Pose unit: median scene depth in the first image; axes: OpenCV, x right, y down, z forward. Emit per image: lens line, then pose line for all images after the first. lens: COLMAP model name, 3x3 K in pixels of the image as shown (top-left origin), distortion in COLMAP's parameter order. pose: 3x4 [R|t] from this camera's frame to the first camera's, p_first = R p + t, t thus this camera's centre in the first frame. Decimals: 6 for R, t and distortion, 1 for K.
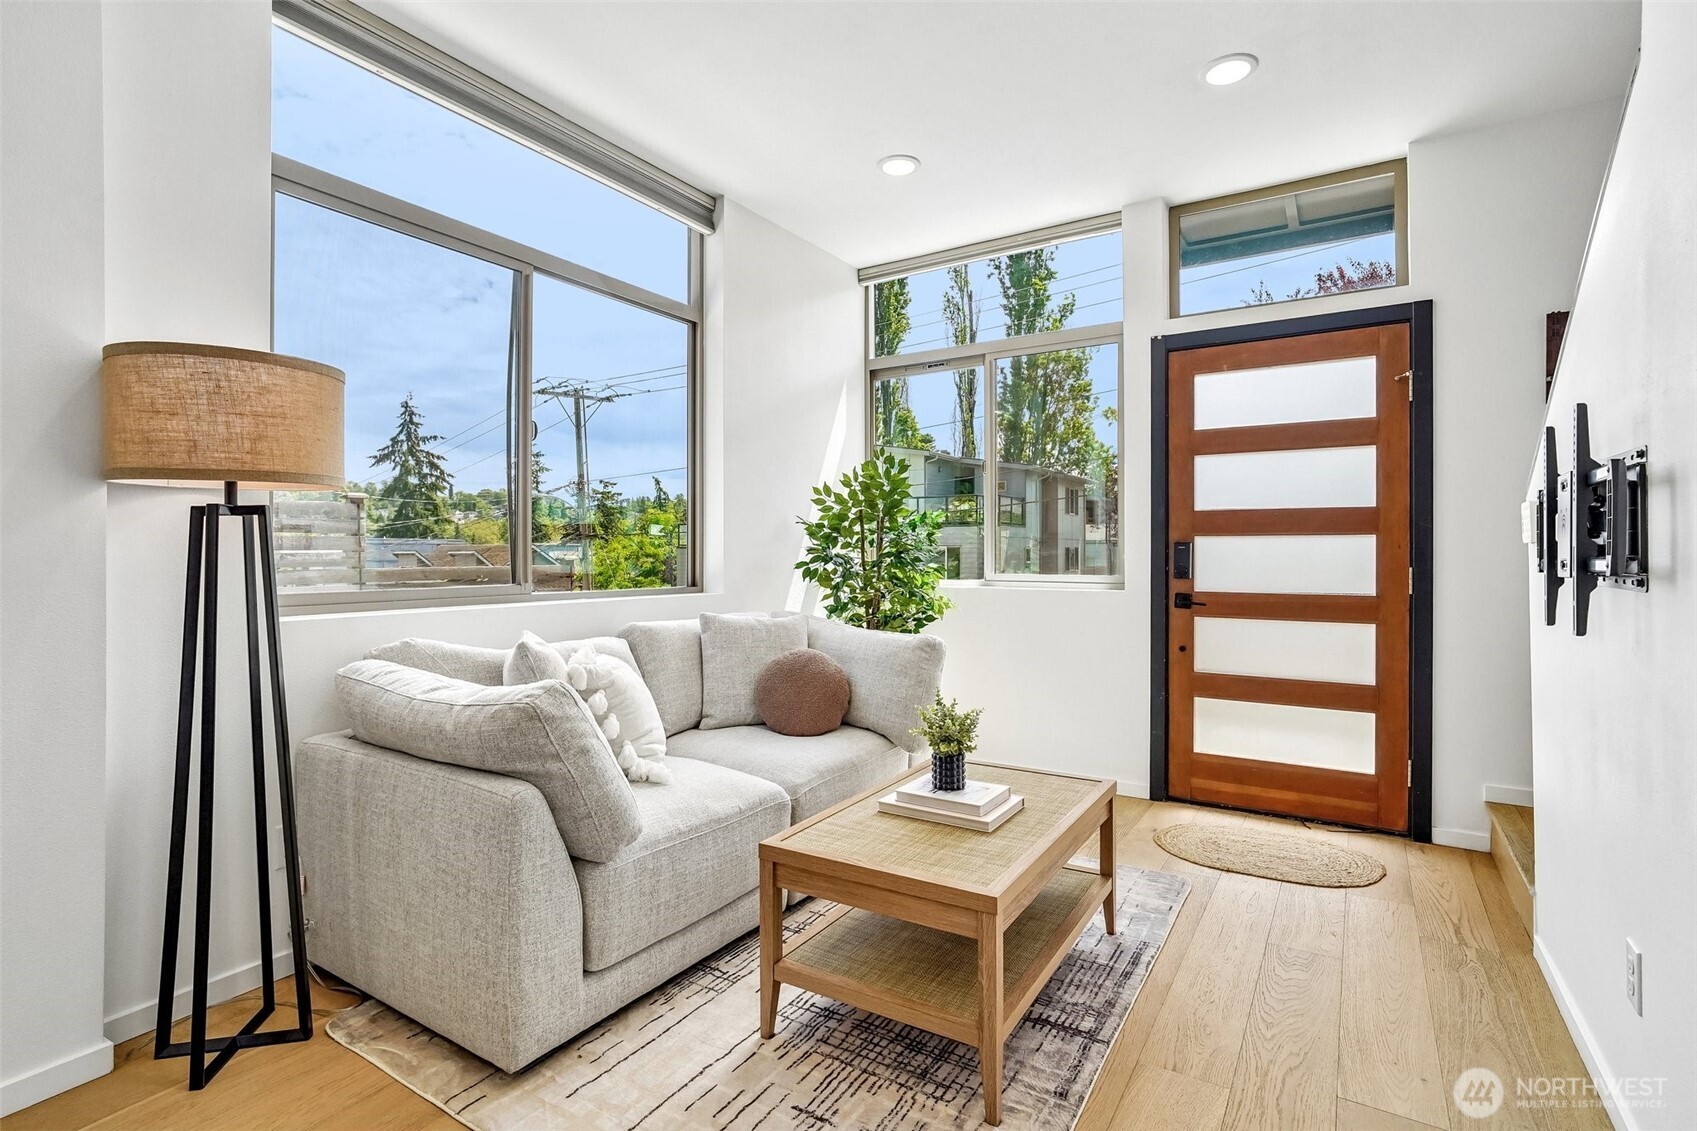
lens RADIAL K [[810.8, 0, 858.4], [0, 810.8, 558.4], [0, 0, 1]] dist [-0.014485, 0.006546]
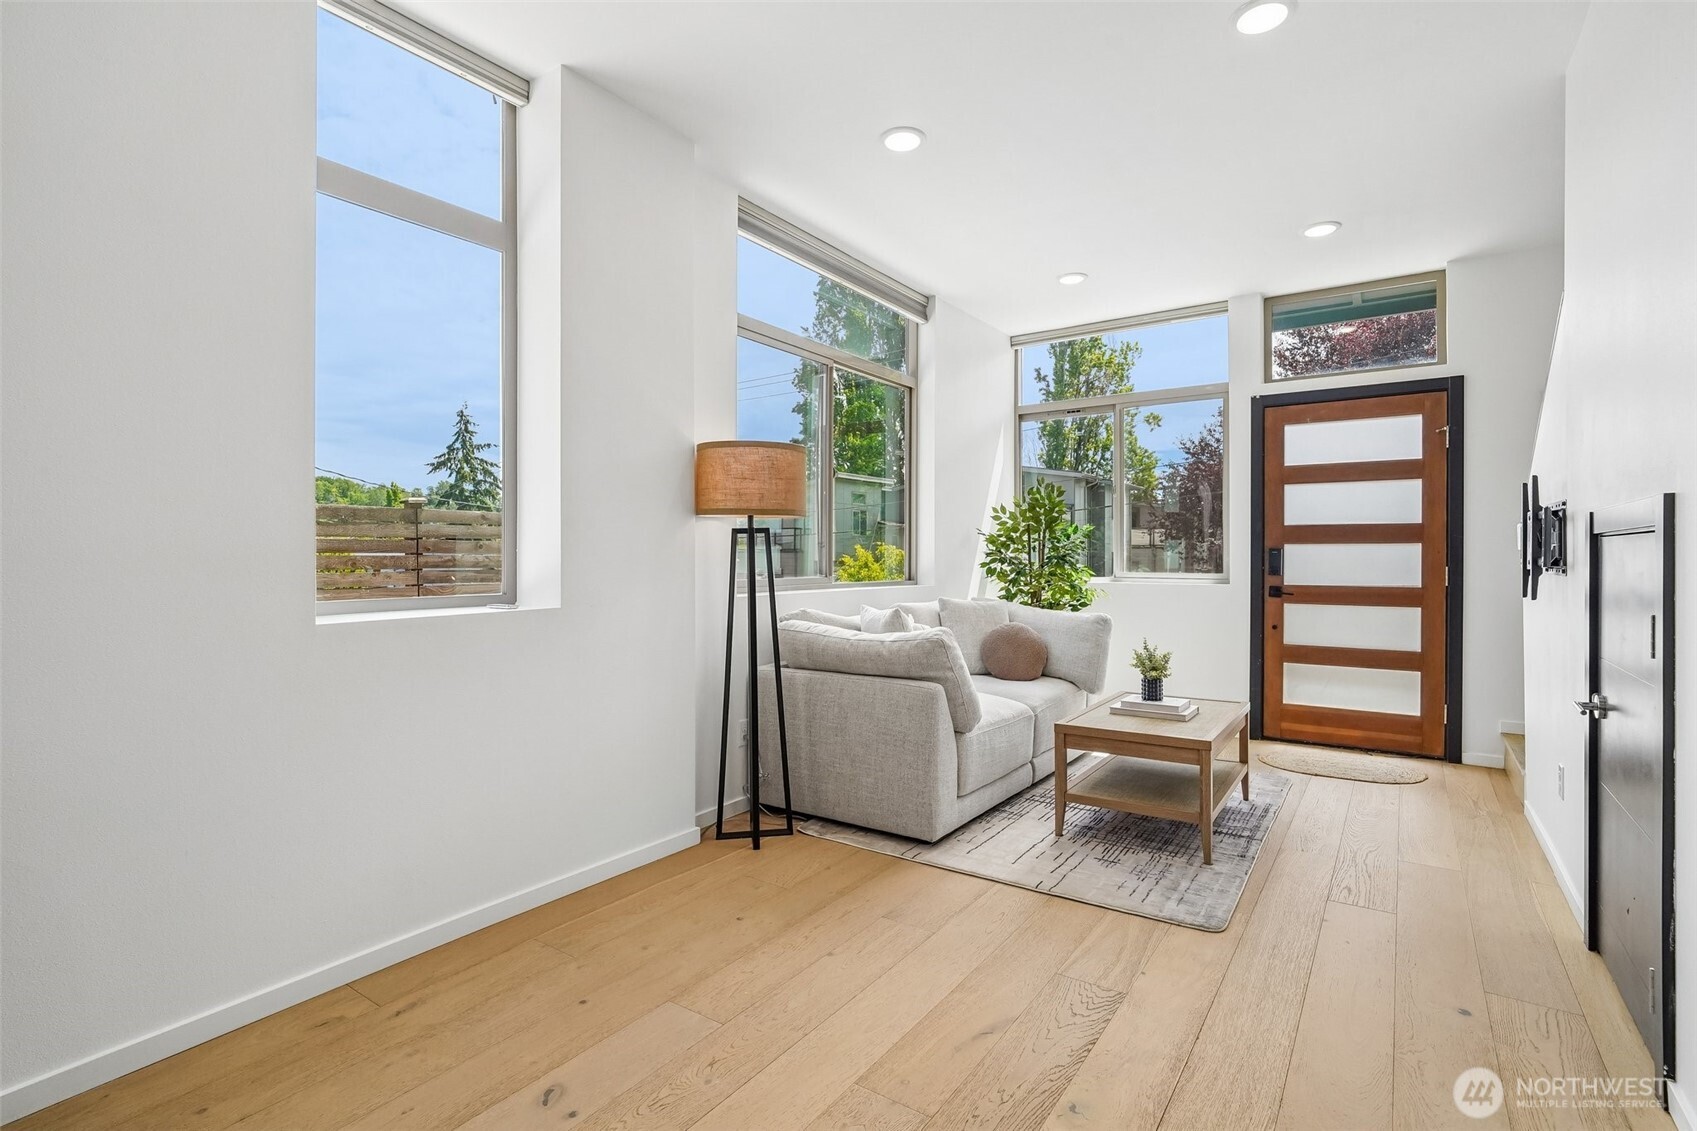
lens RADIAL K [[810.8, 0, 855.7], [0, 810.8, 563.7], [0, 0, 1]] dist [-0.014485, 0.006546]
pose [[0.999099, 0.001707, -0.042398, -0.278498], [-0.001647, 0.999998, 0.001449, 0.005567], [0.042401, -0.001377, 0.999100, -0.436571]]
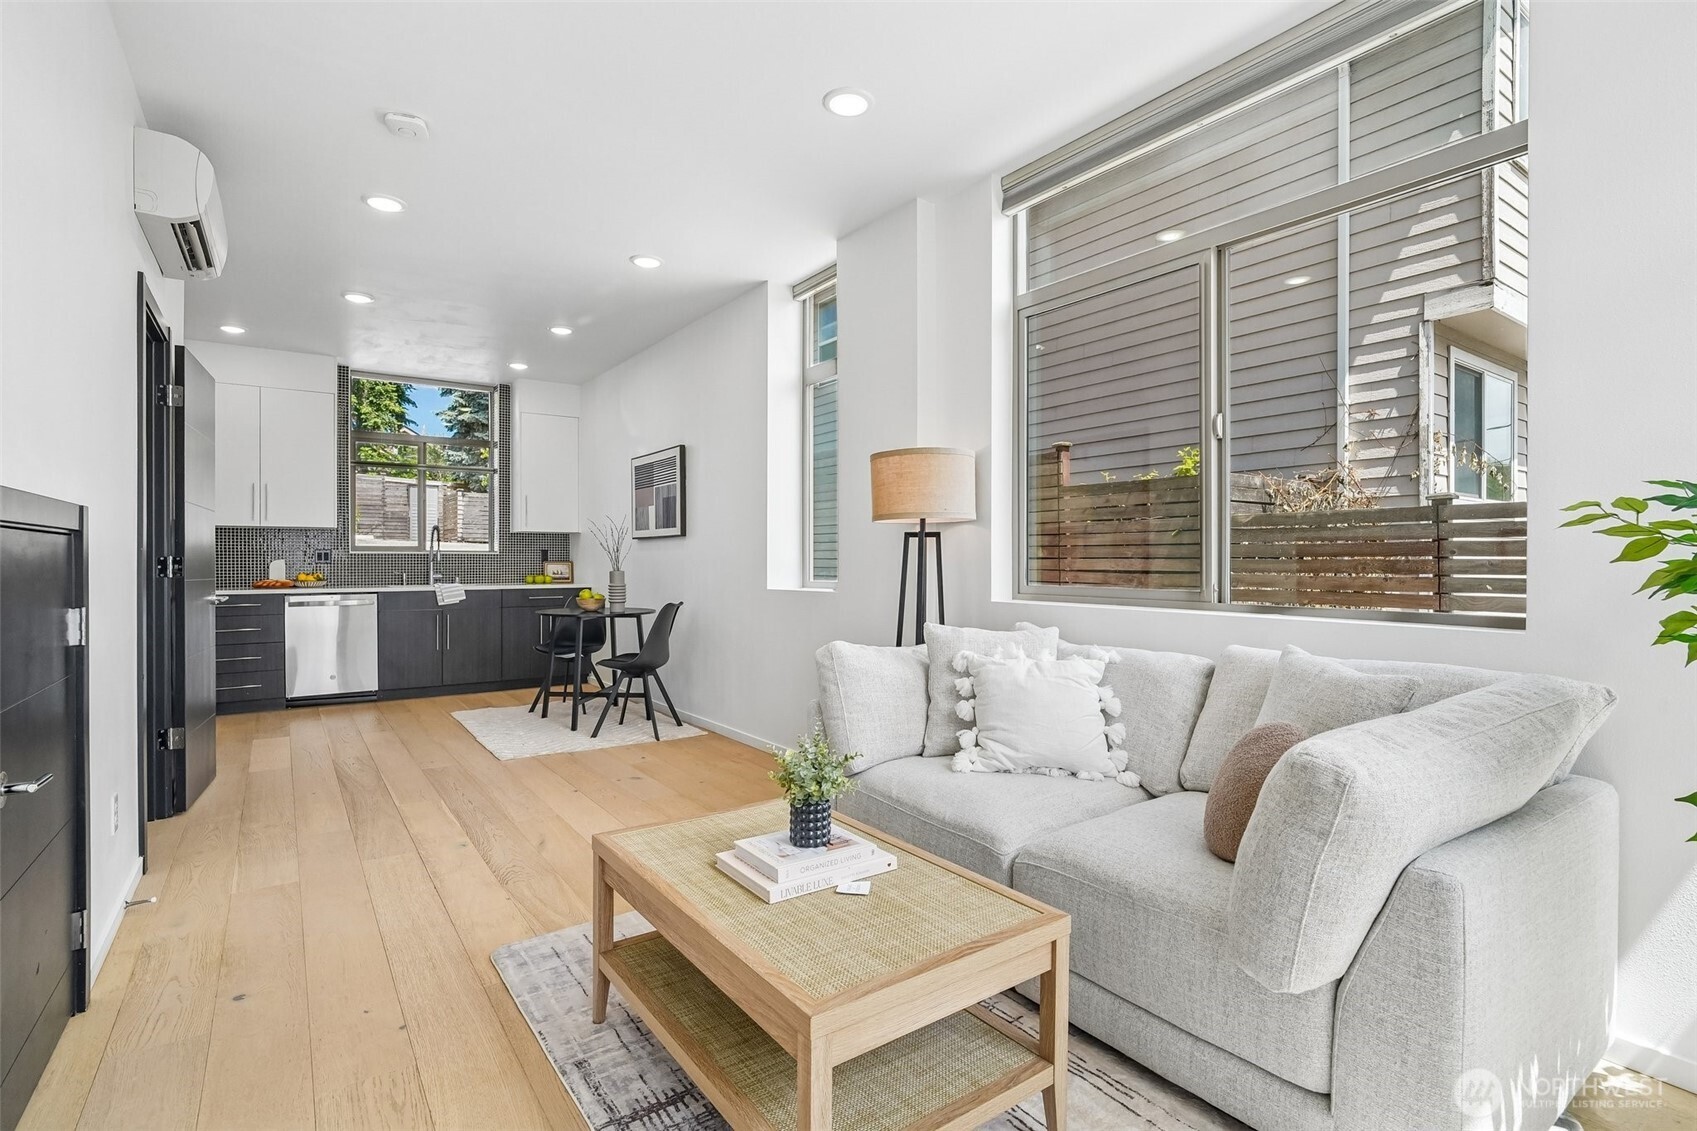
lens RADIAL K [[810.8, 0, 848.6], [0, 810.8, 566.0], [0, 0, 1]] dist [-0.014485, 0.006546]
pose [[-0.389895, 0.008006, -0.920824, 0.567773], [-0.007639, 0.999900, 0.011928, -0.004322], [0.920827, 0.011685, -0.389795, 0.903405]]
